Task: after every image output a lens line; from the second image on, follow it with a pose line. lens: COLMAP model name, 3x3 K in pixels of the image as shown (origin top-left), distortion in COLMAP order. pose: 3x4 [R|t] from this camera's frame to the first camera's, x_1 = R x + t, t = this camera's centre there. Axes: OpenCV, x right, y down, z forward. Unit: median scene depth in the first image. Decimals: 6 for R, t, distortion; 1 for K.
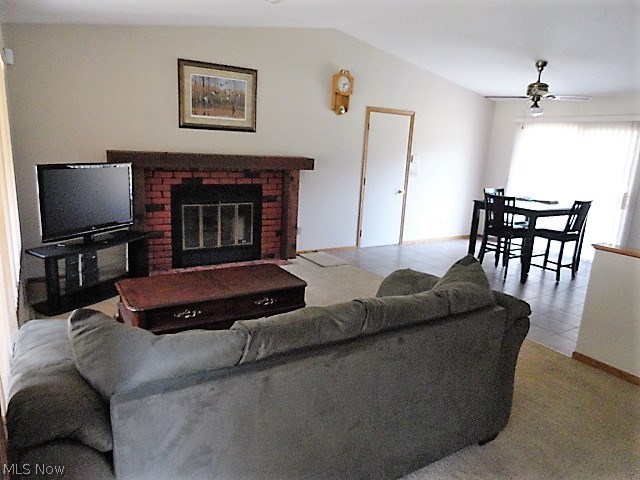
lens RADIAL K [[436.2, 0, 318.8], [0, 436.2, 240.8], [0, 0, 1]] dist [0.002441, 0.006307]
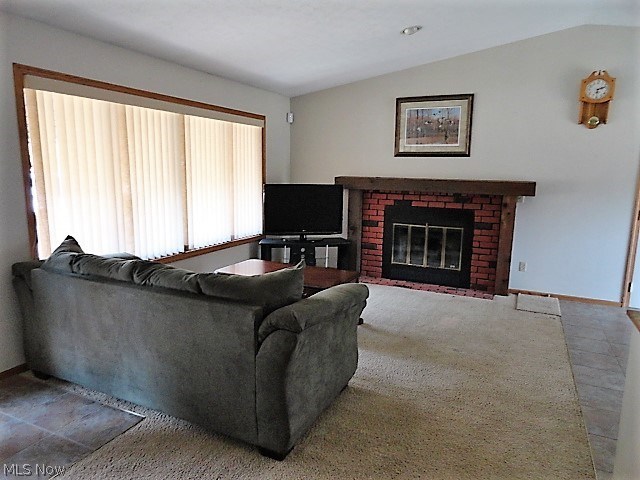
lens RADIAL K [[436.2, 0, 318.9], [0, 436.2, 239.3], [0, 0, 1]] dist [0.002441, 0.006307]
pose [[0.536985, 0.097593, -0.837928, 0.524872], [-0.171294, 0.985207, 0.004973, -0.013163], [0.826018, 0.140861, 0.545759, 0.218402]]
